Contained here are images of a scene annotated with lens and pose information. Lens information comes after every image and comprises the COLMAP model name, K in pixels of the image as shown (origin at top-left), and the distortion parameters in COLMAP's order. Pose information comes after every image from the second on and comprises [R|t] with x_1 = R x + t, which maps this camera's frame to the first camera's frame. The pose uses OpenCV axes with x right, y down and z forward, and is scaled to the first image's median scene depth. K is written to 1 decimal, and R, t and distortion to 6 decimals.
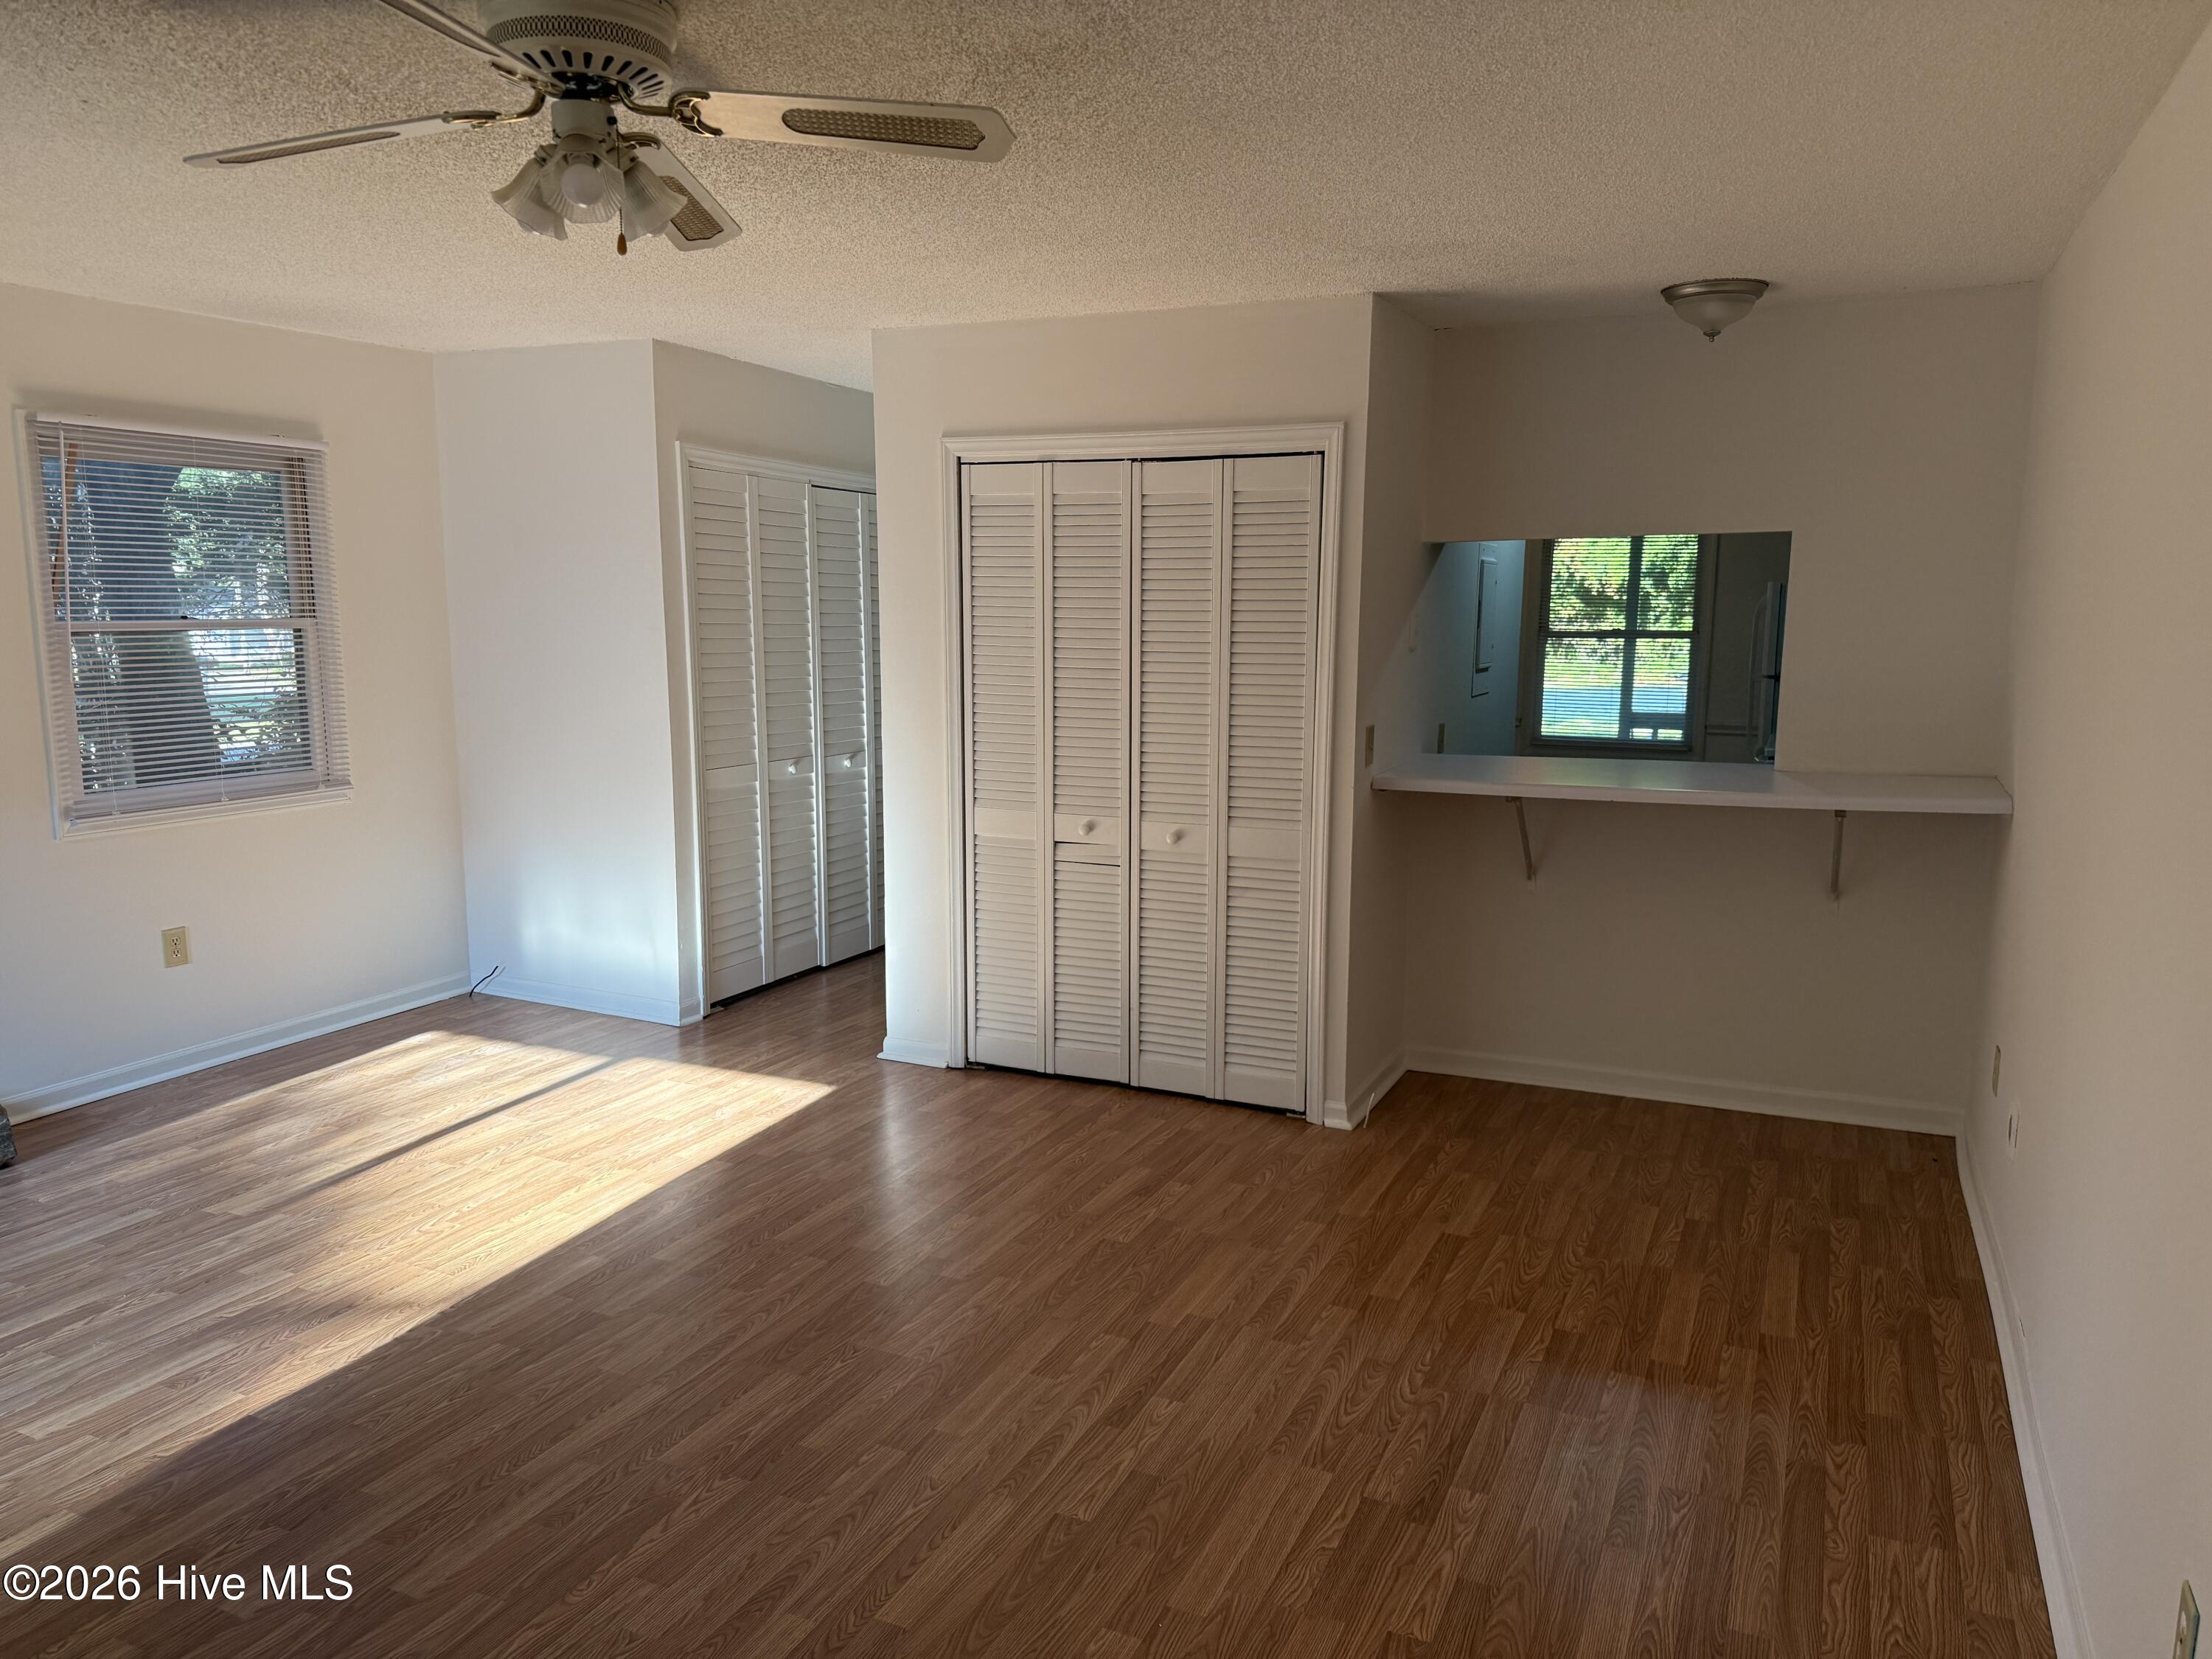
lens RADIAL K [[1558.1, 0, 1101.4], [0, 1558.1, 831.0], [0, 0, 1]] dist [0.108921, -0.139088]
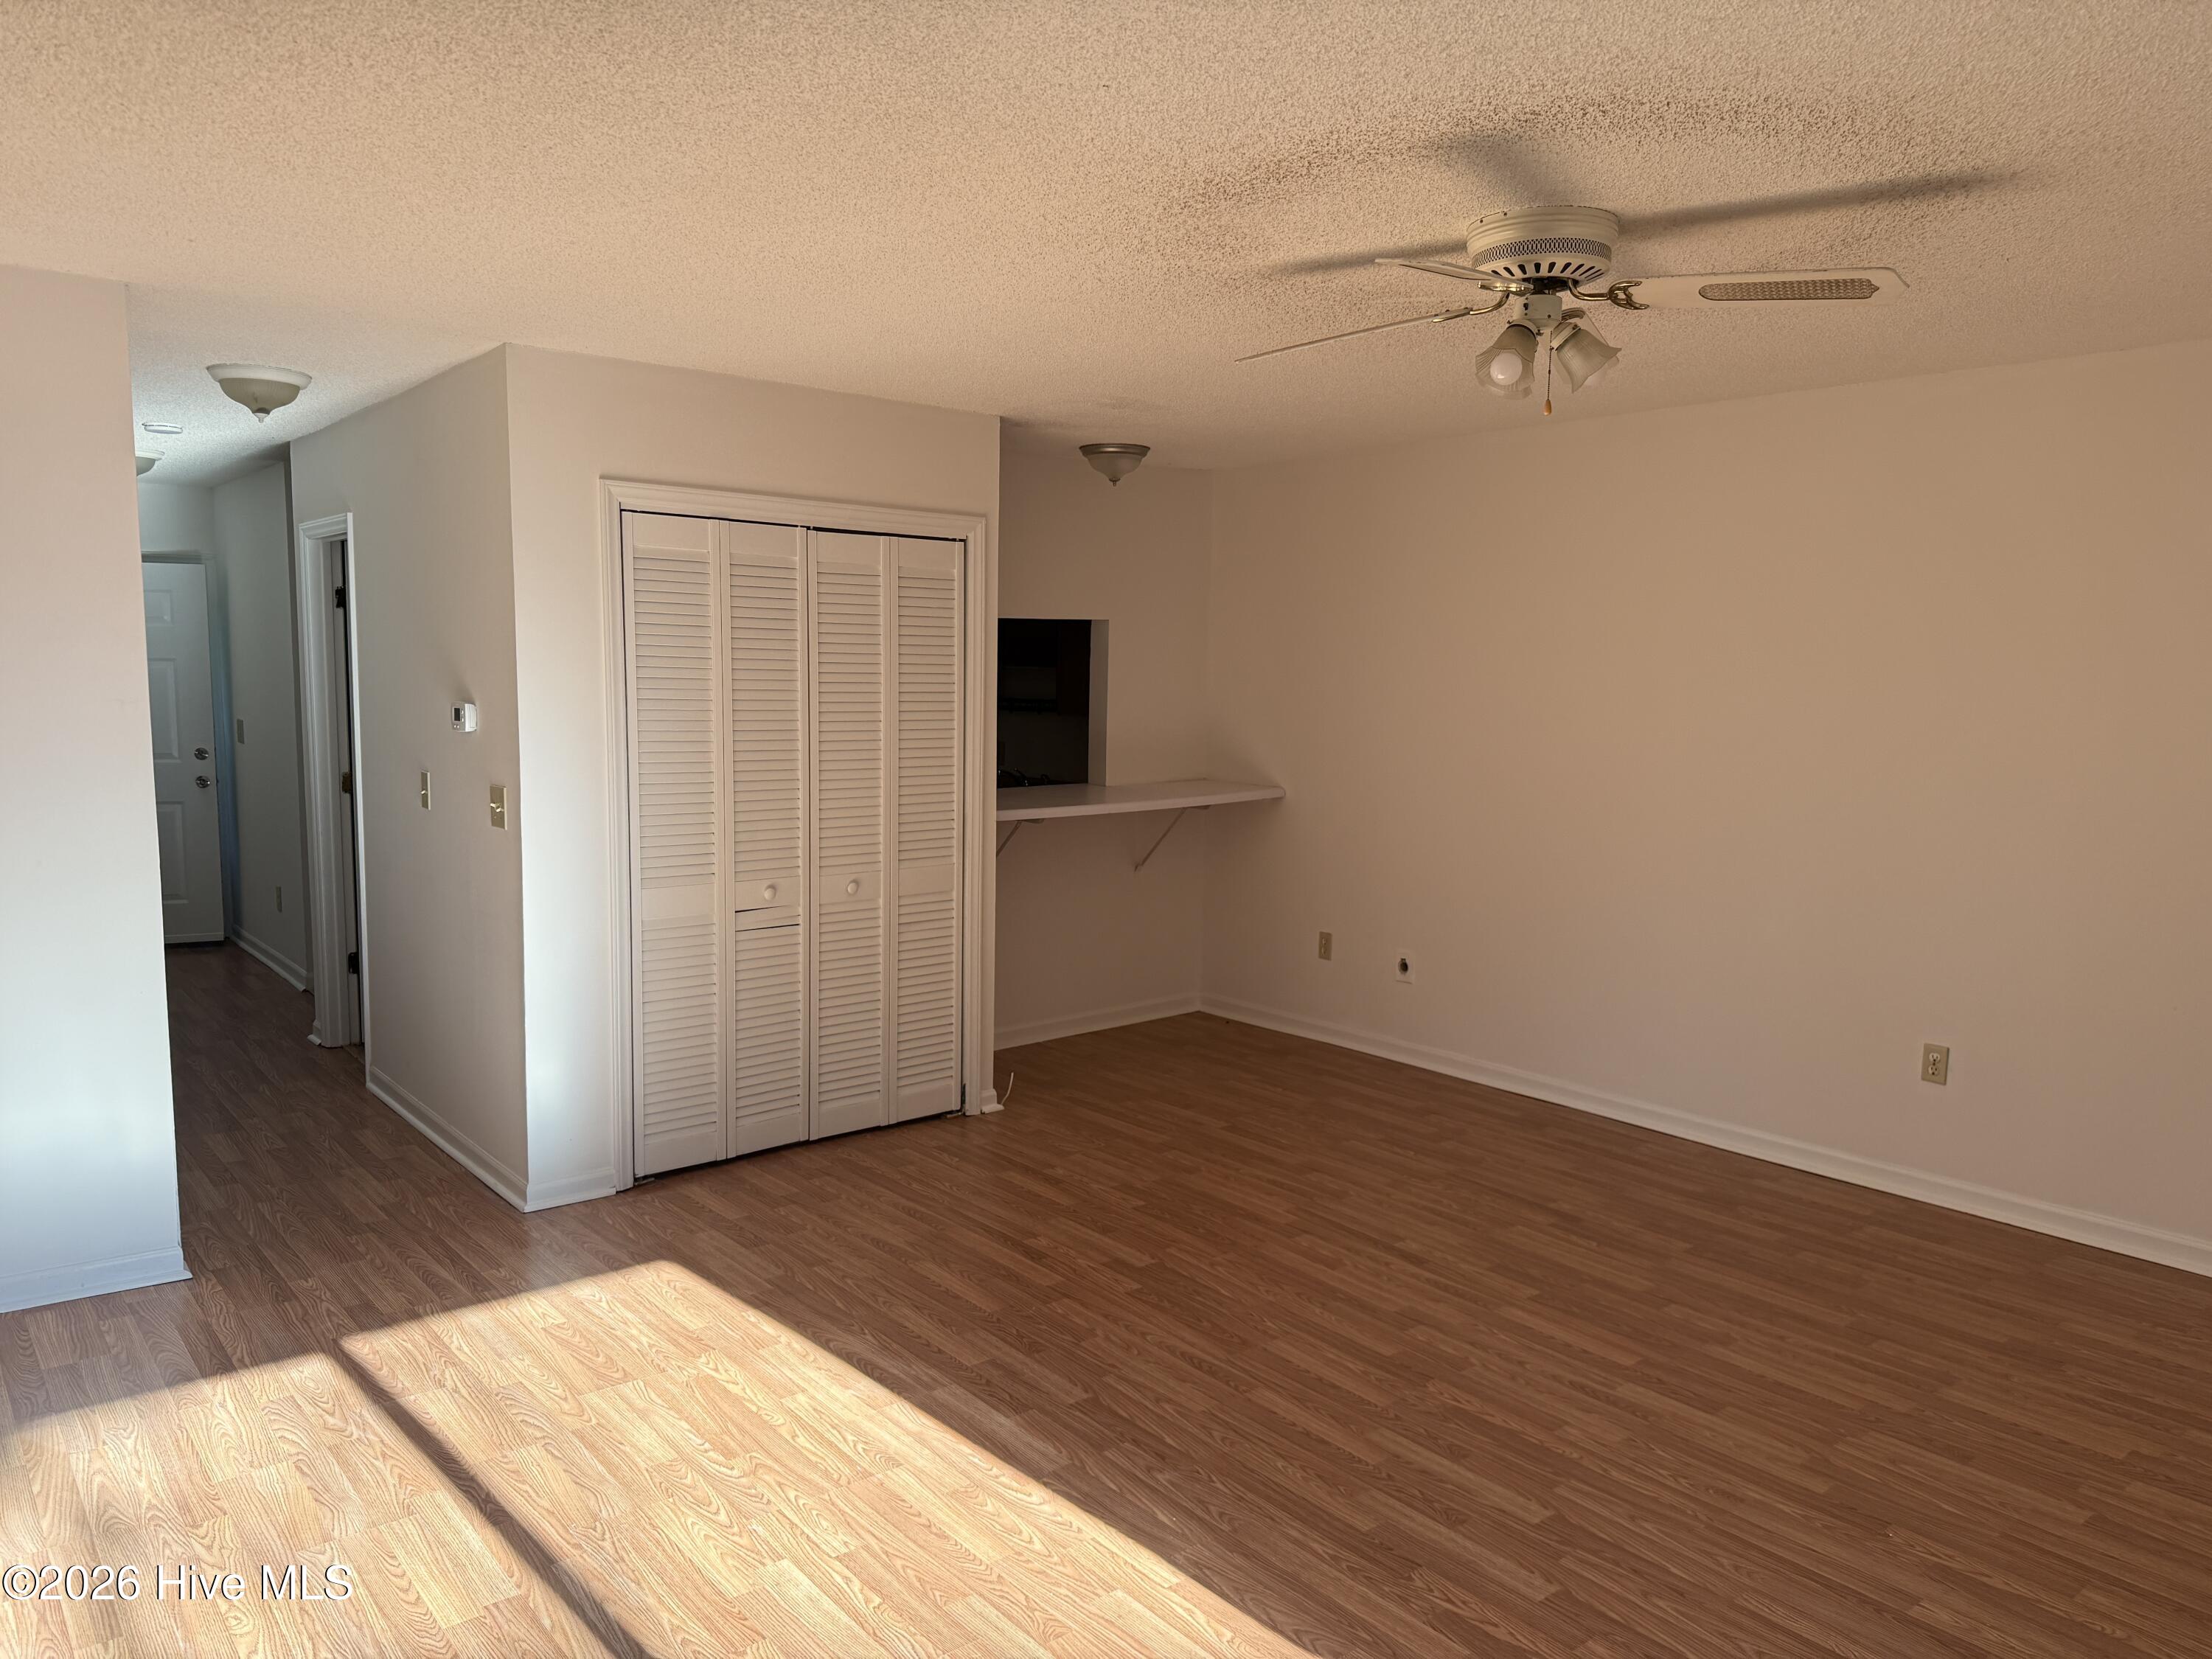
lens RADIAL K [[1558.1, 0, 1101.4], [0, 1558.1, 831.0], [0, 0, 1]] dist [0.108921, -0.139088]
pose [[0.430187, -0.093115, 0.897925, -0.931619], [0.123689, 0.991365, 0.043547, -0.066080], [-0.894226, 0.092330, 0.437990, 0.432975]]
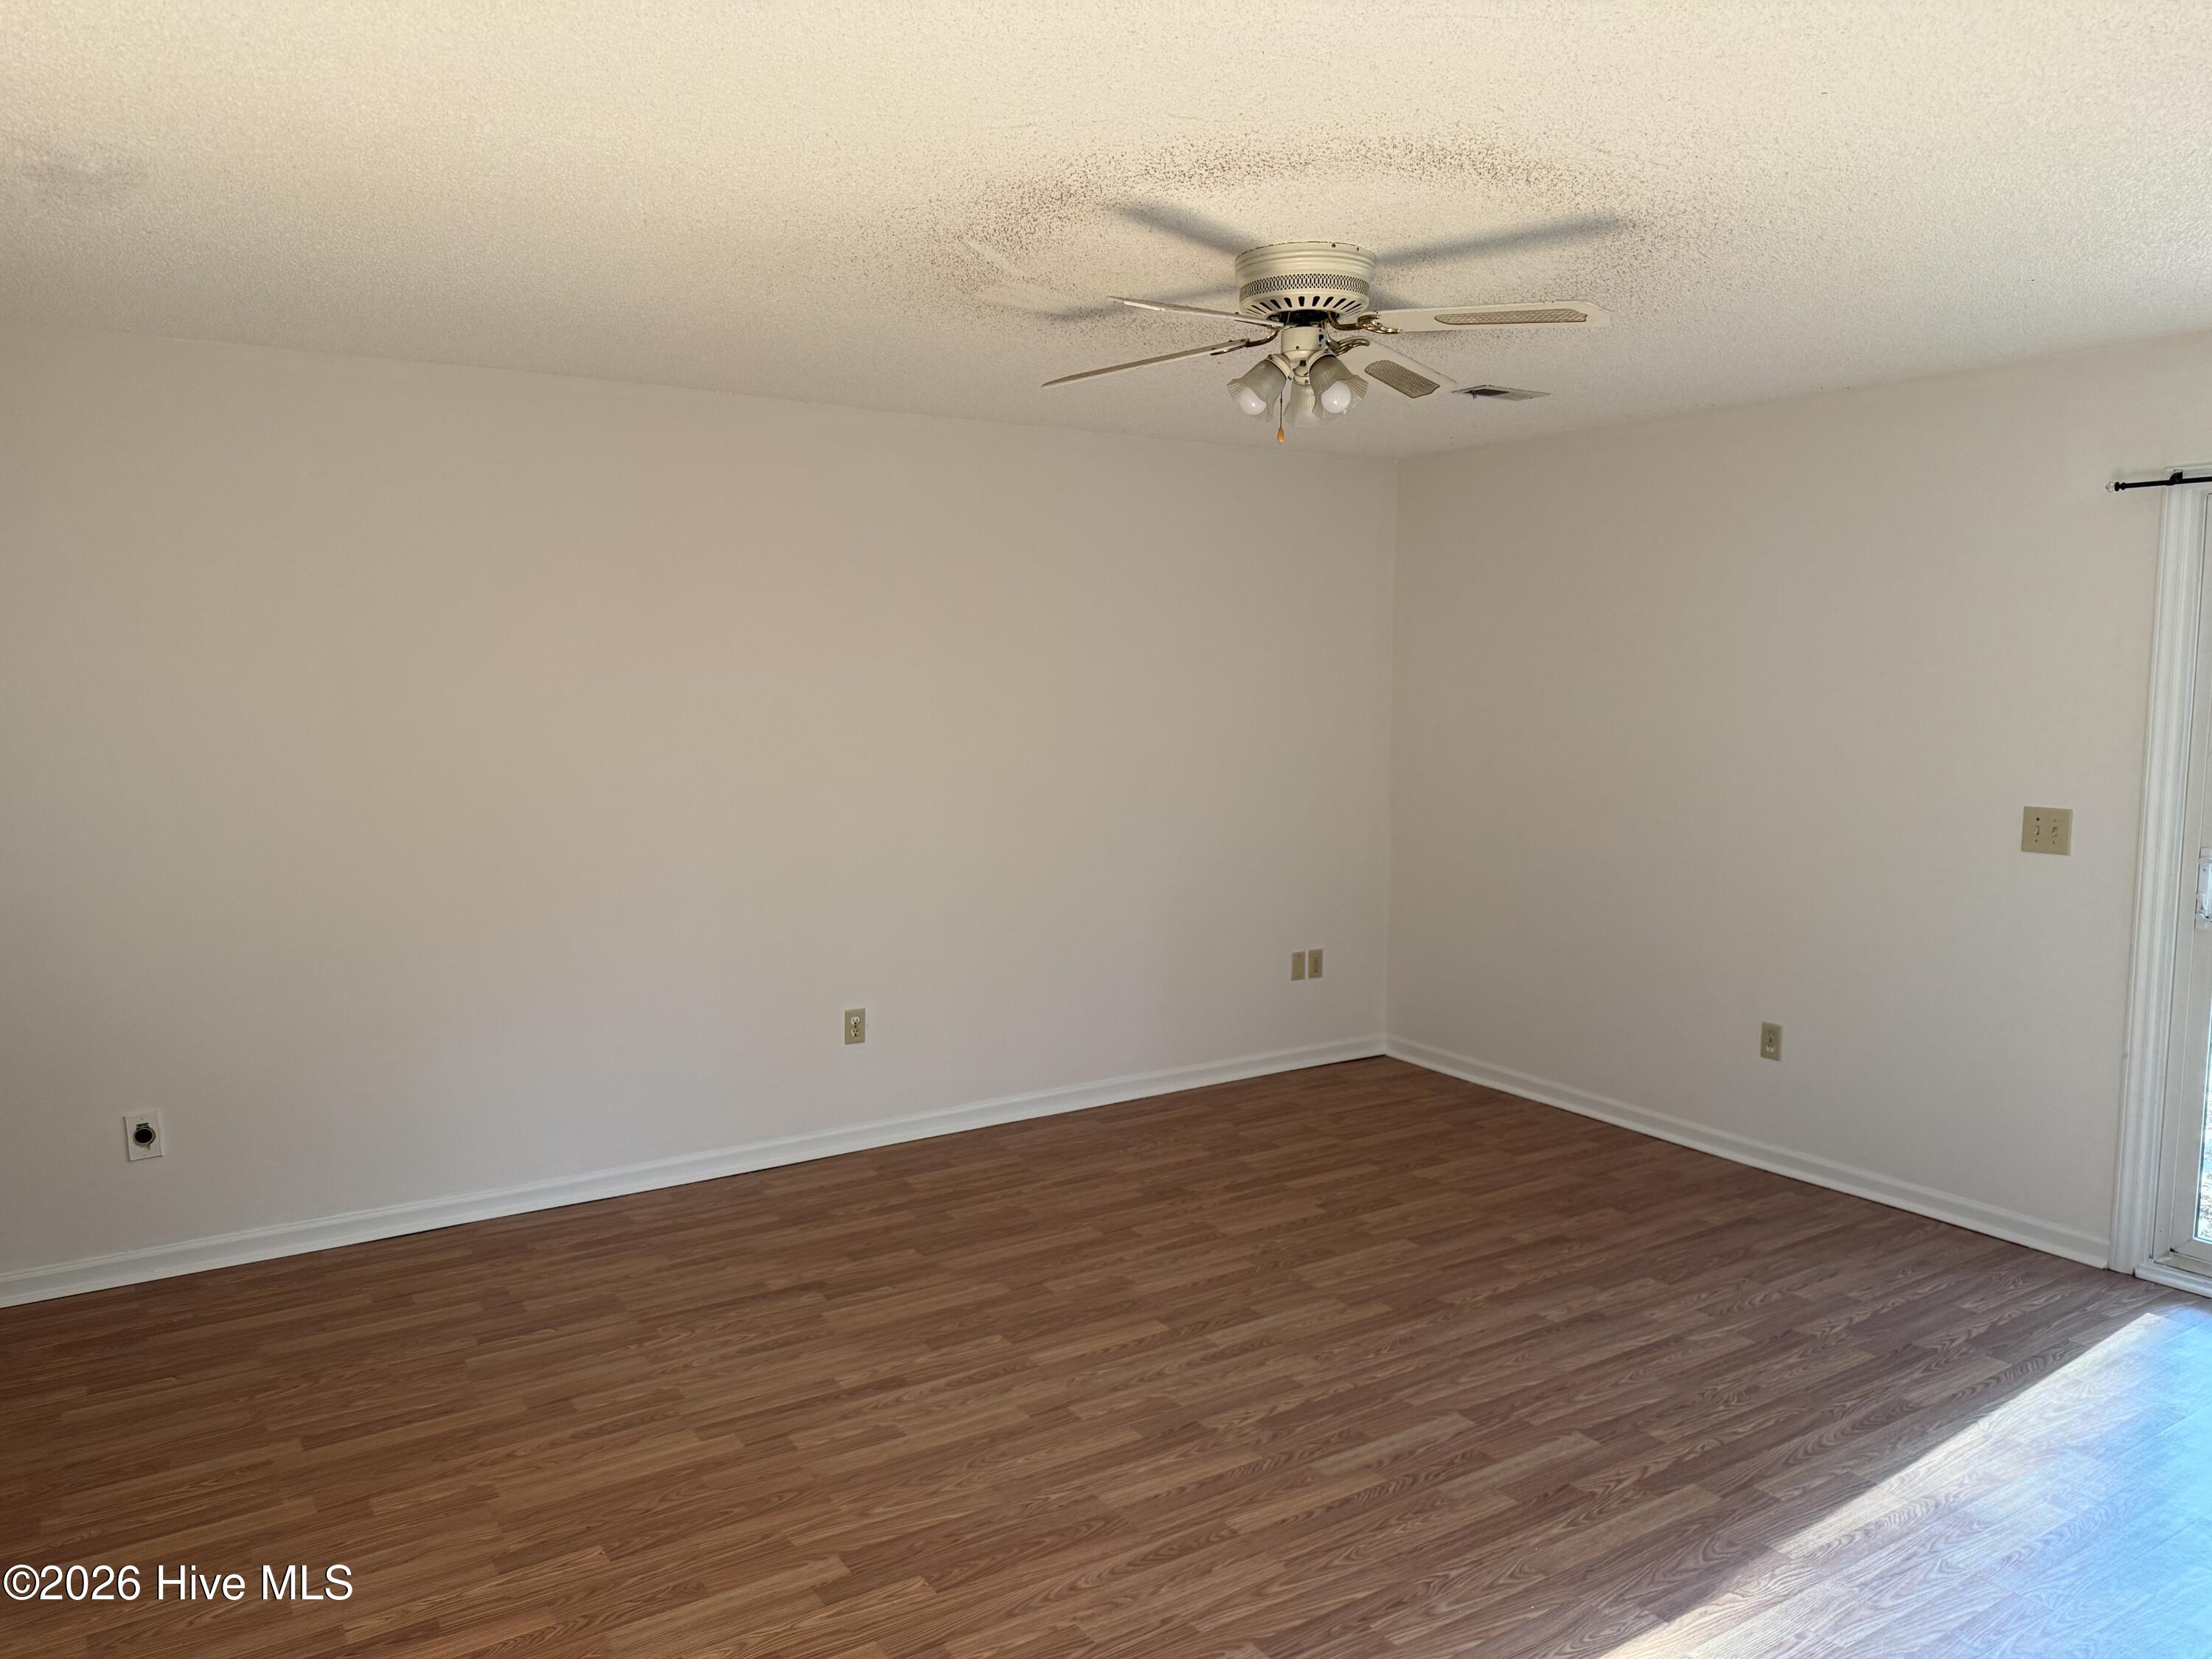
lens RADIAL K [[1558.1, 0, 1101.4], [0, 1558.1, 831.0], [0, 0, 1]] dist [0.108921, -0.139088]
pose [[-0.848370, -0.057754, 0.526244, -0.502446], [0.077348, 0.969843, 0.231133, -0.196748], [-0.523723, 0.236790, -0.818319, 1.261274]]
